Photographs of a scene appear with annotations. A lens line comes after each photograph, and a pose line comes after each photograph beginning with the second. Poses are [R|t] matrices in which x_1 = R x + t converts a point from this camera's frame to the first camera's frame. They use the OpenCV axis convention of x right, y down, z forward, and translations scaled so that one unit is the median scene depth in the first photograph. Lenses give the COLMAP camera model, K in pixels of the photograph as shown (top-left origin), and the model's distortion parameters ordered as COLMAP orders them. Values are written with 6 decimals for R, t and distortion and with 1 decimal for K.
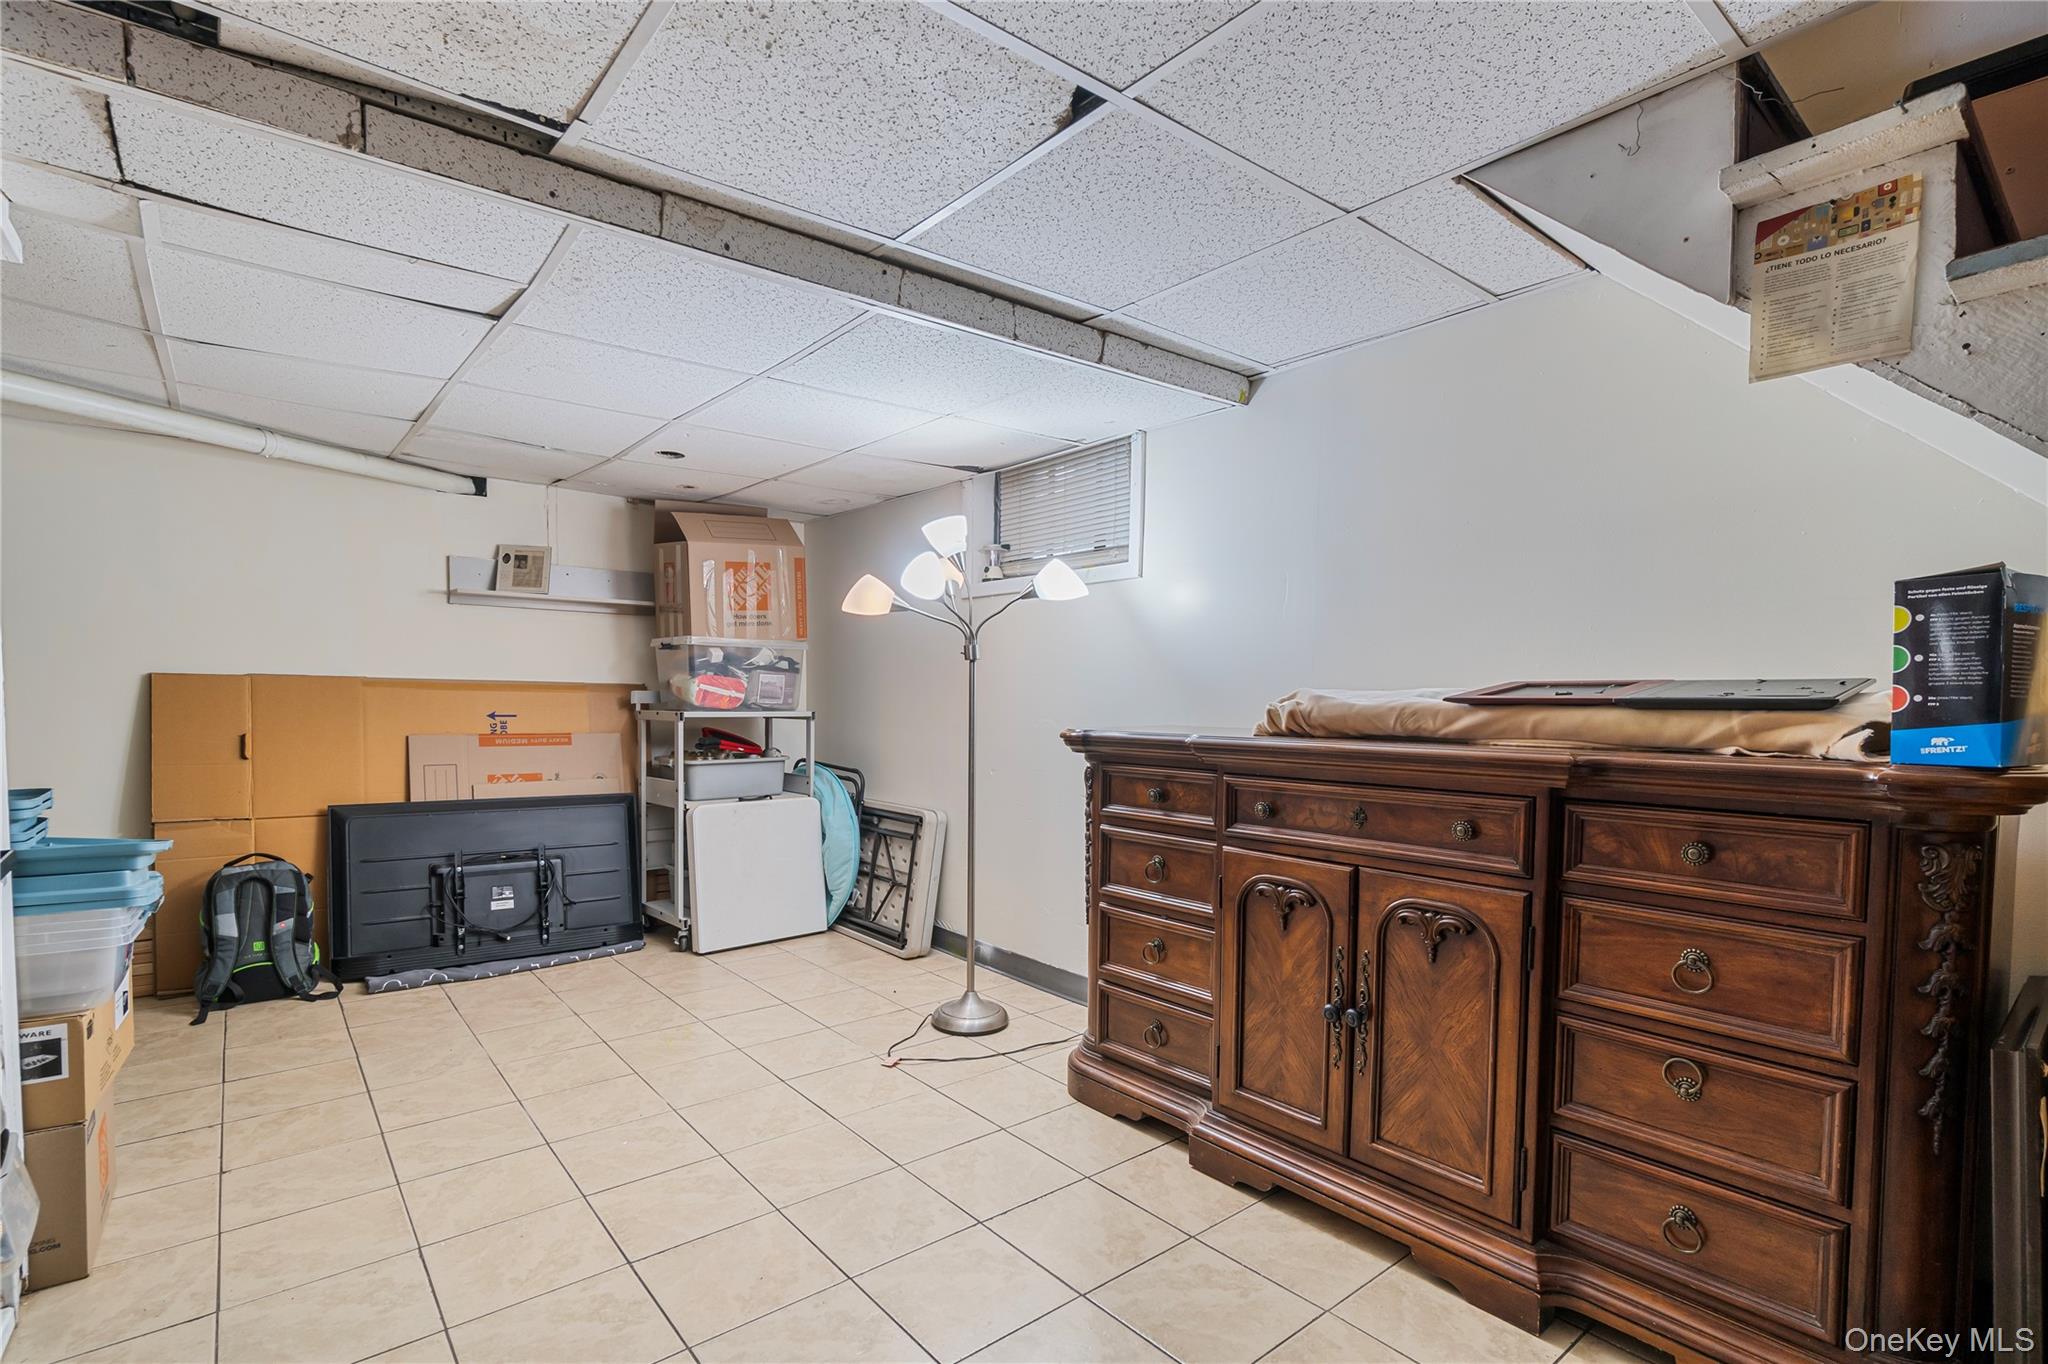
lens RADIAL K [[930.5, 0, 917.4], [0, 930.5, 739.6], [0, 0, 1]] dist [-0.000512, 0.000786]
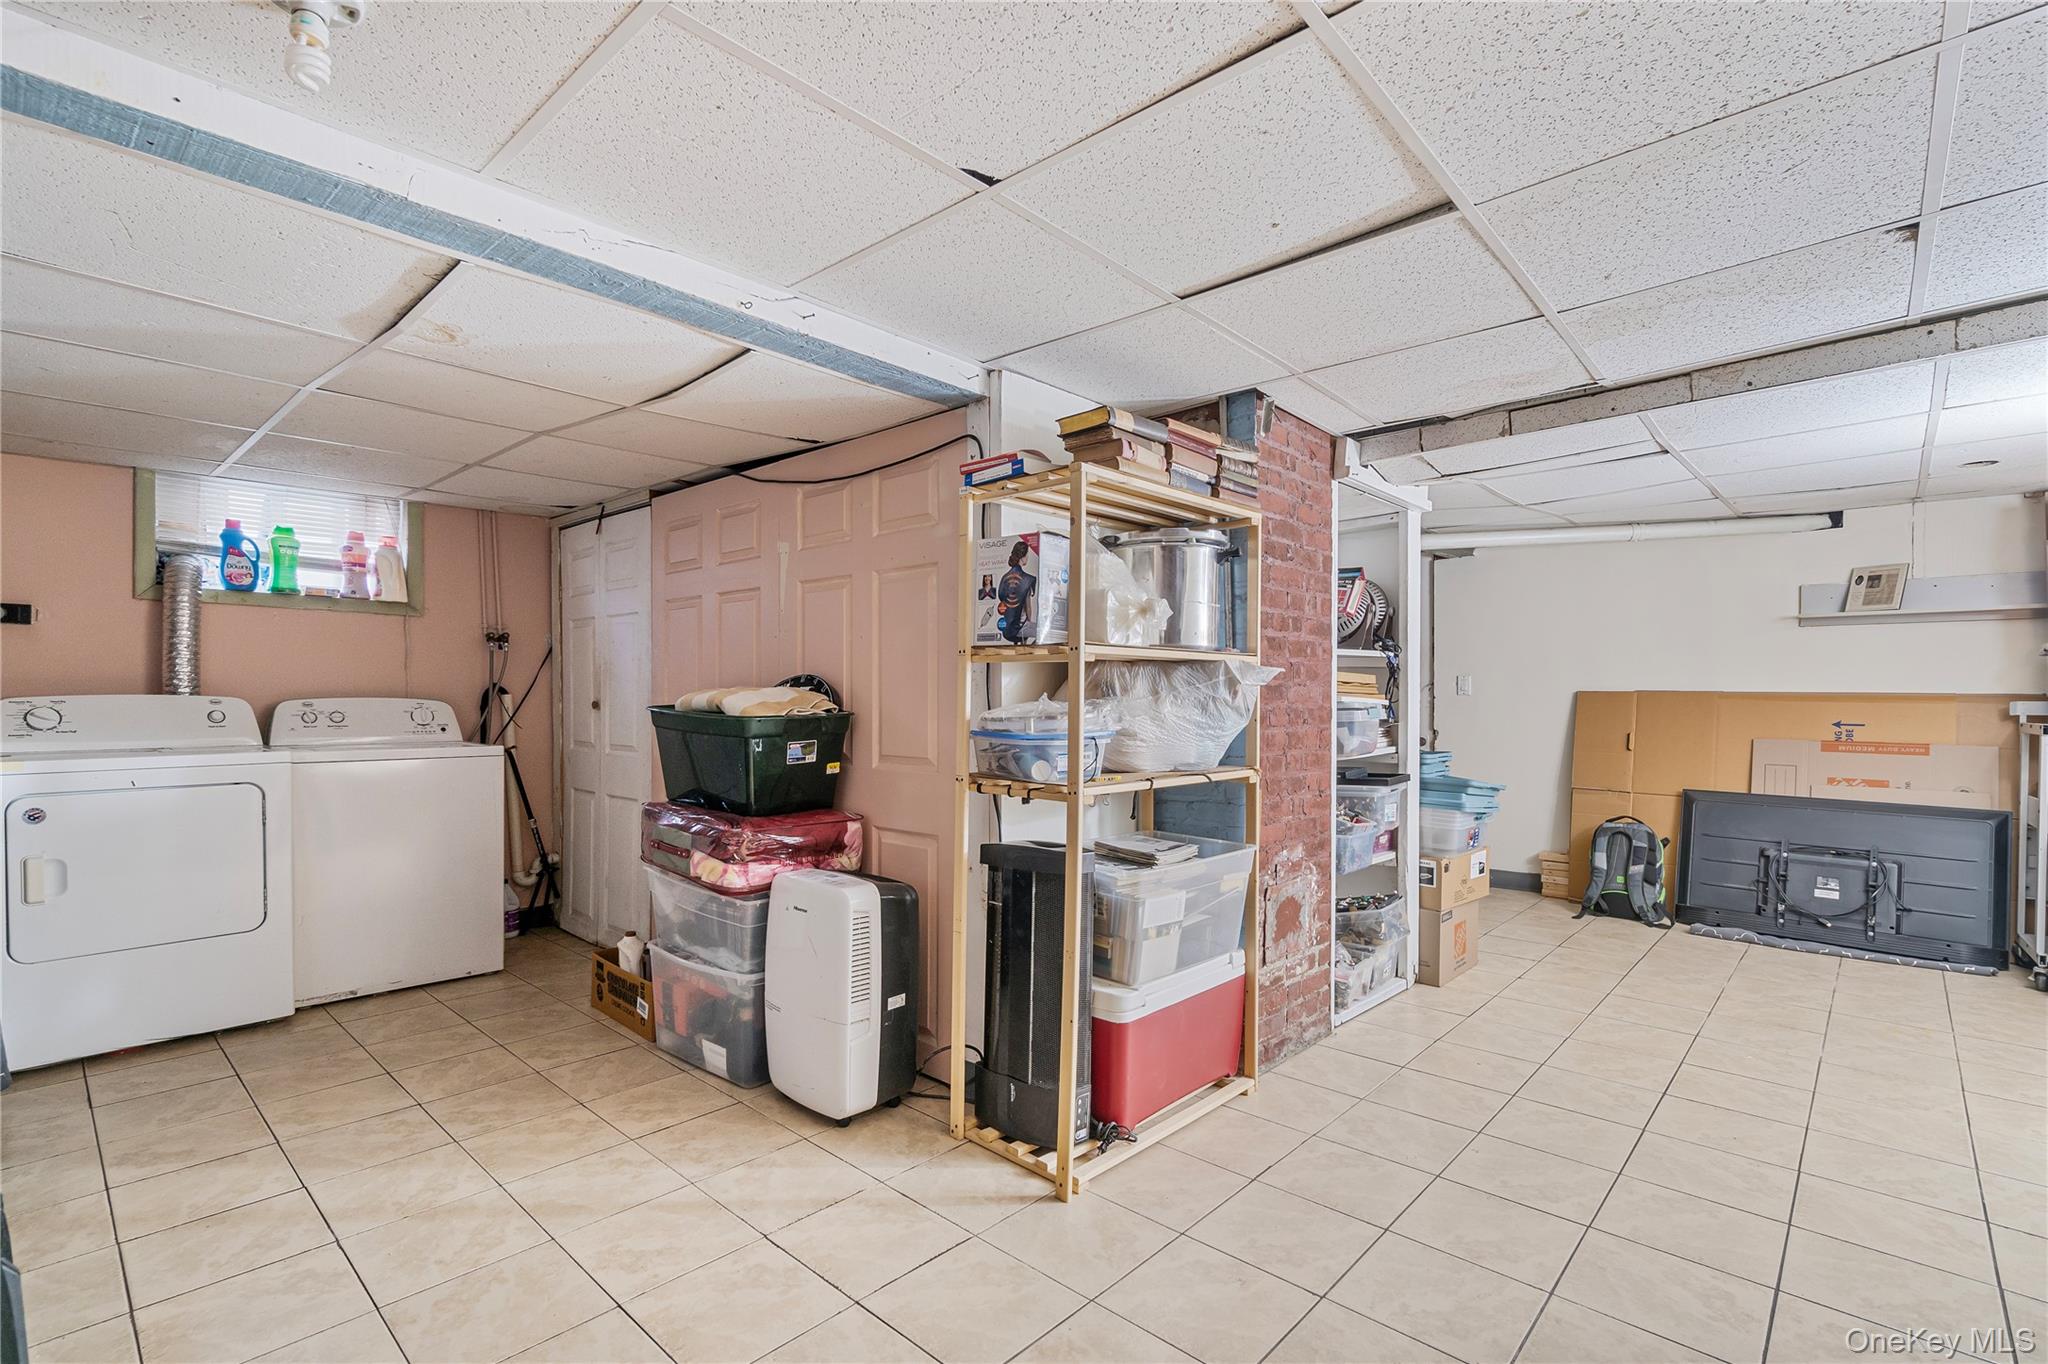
lens RADIAL K [[930.5, 0, 1019.6], [0, 930.5, 694.1], [0, 0, 1]] dist [-0.000512, 0.000786]
pose [[0.148396, -0.009979, -0.988878, 0.525528], [-0.047087, 0.998744, -0.017145, 0.003023], [0.987806, 0.049108, 0.147739, -0.133511]]
